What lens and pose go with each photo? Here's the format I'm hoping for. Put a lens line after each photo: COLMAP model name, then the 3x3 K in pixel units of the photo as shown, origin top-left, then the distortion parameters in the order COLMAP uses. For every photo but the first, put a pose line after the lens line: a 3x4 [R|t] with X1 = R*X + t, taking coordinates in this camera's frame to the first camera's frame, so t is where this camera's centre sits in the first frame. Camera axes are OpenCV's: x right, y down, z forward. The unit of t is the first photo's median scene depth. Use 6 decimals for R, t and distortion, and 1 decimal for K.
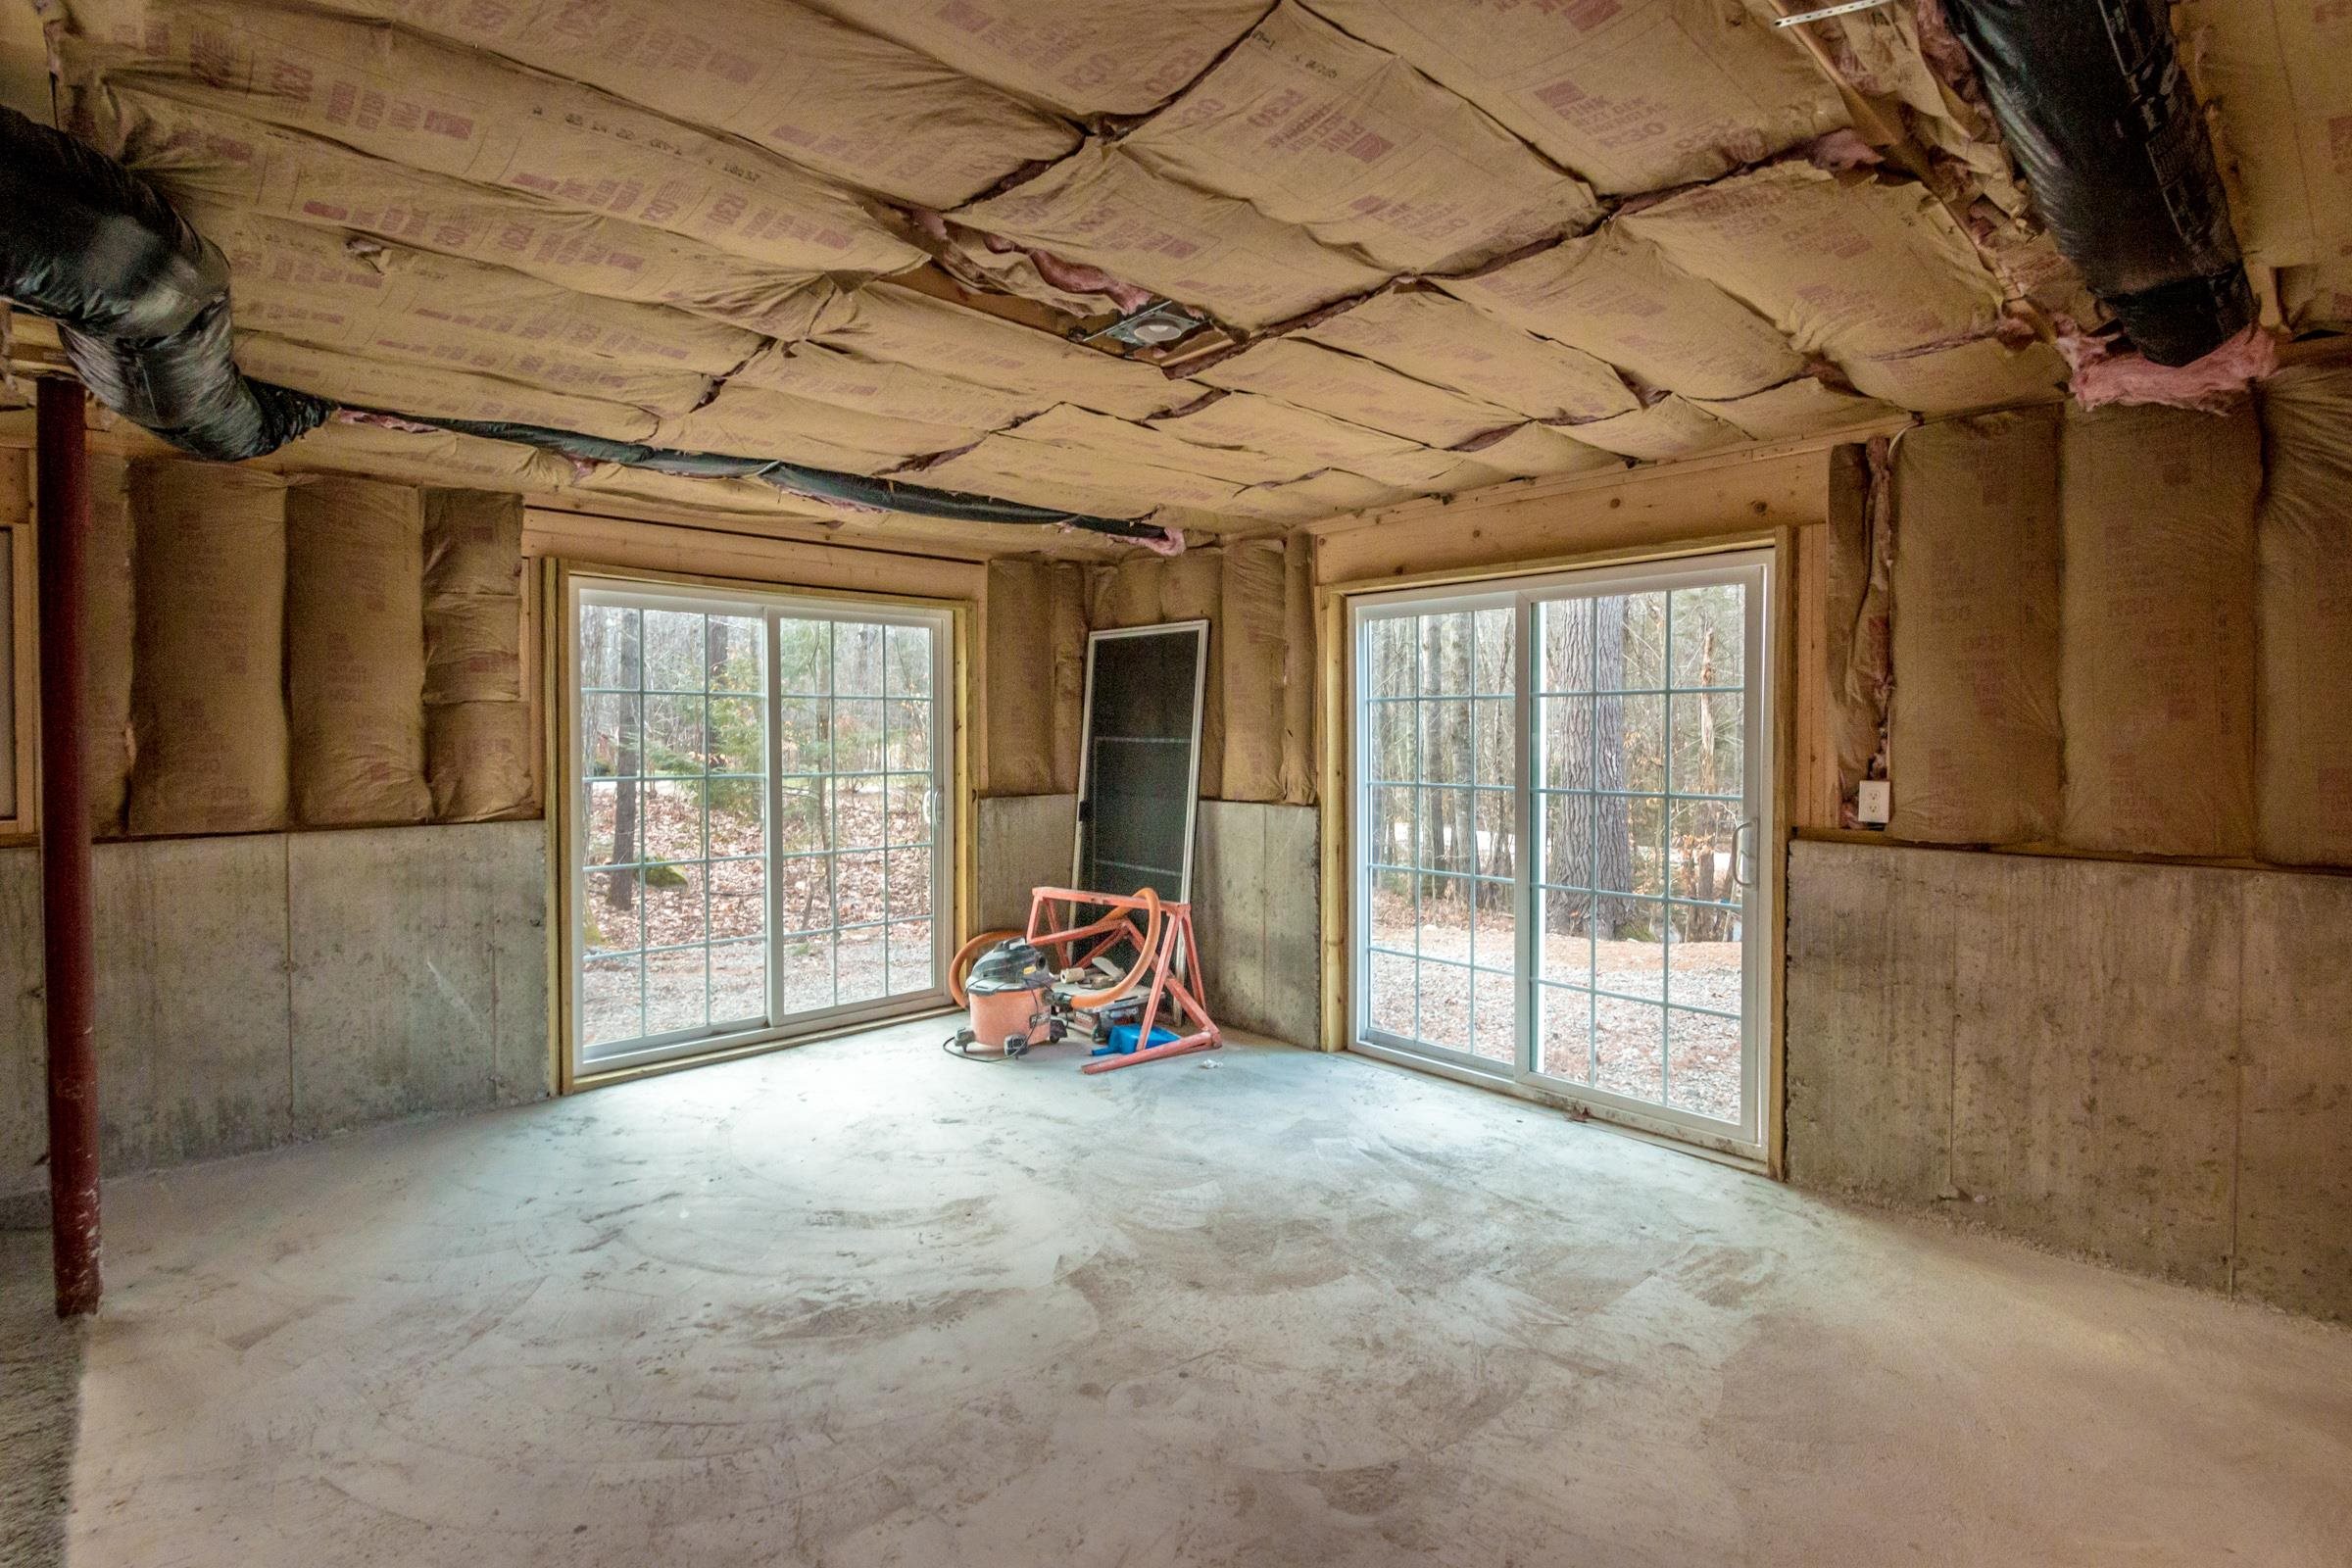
lens RADIAL K [[1124.4, 0, 1194.9], [0, 1124.4, 742.3], [0, 0, 1]] dist [0.018477, -0.020077]
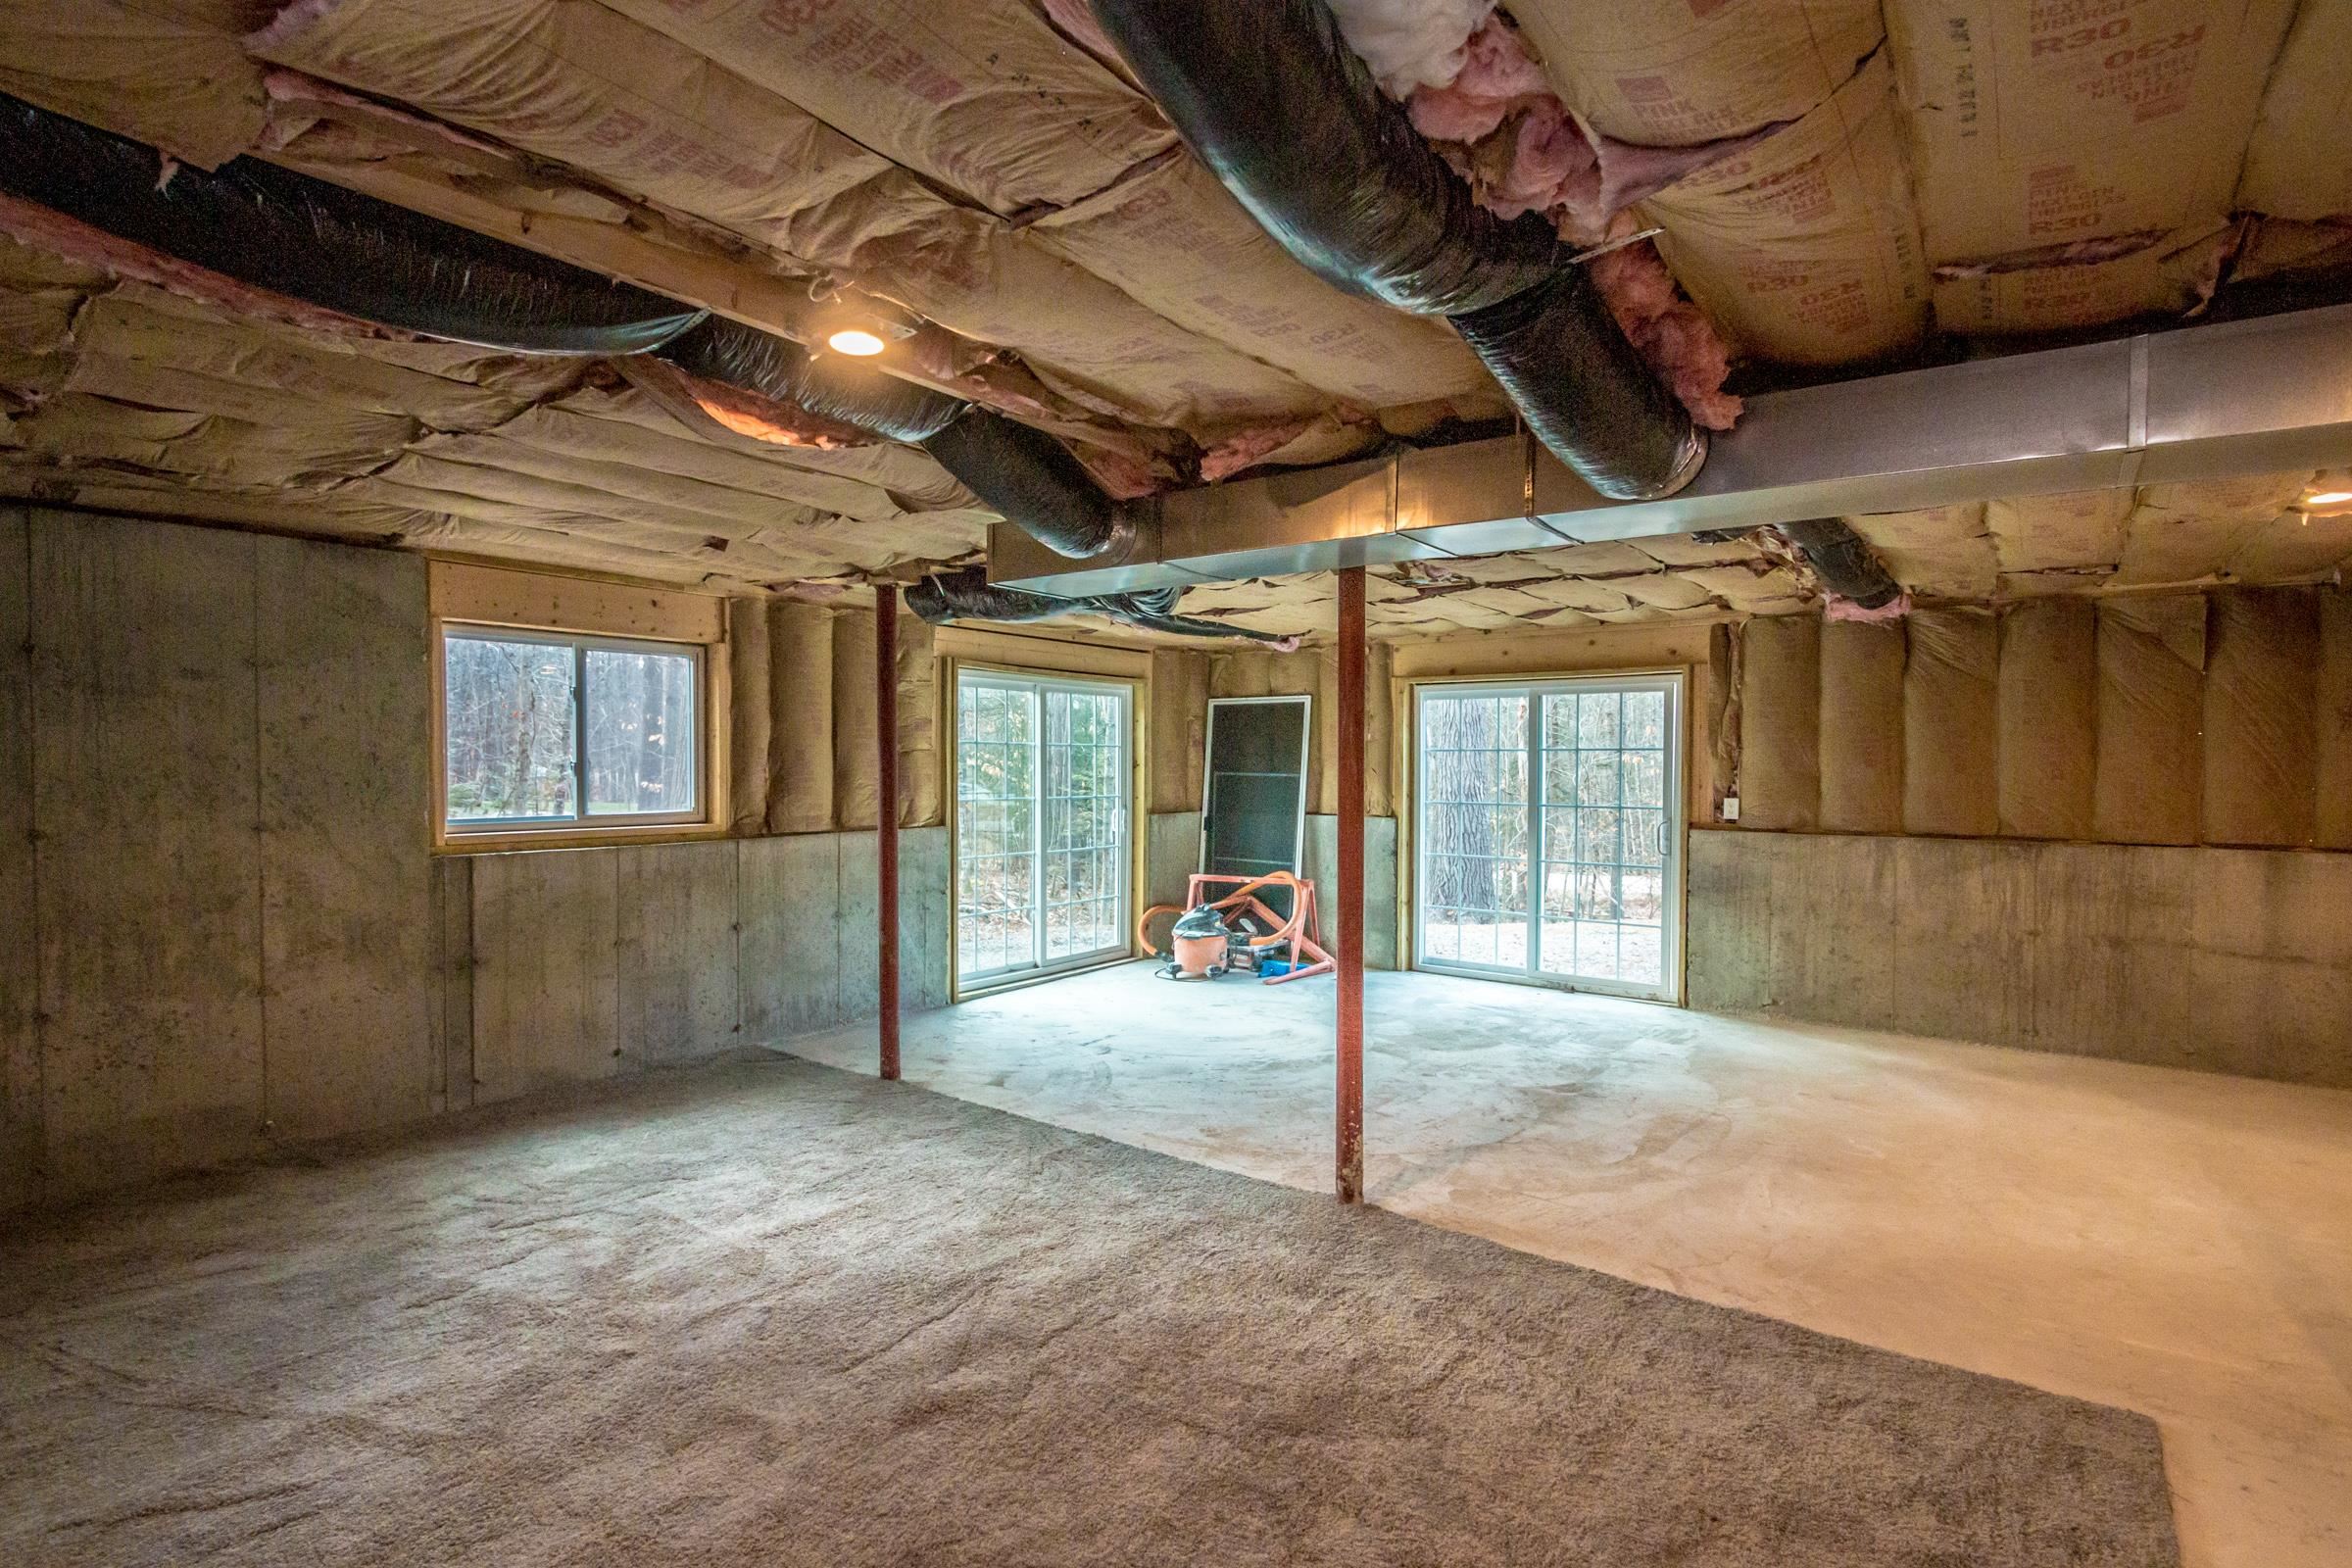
lens RADIAL K [[1173.1, 0, 1186.8], [0, 1173.1, 774.4], [0, 0, 1]] dist [-0.000736, 0.034746]
pose [[0.983218, 0.002188, 0.182421, -0.667457], [-0.002541, 0.999995, 0.001701, -0.006949], [-0.182416, -0.002136, 0.983219, -0.792849]]
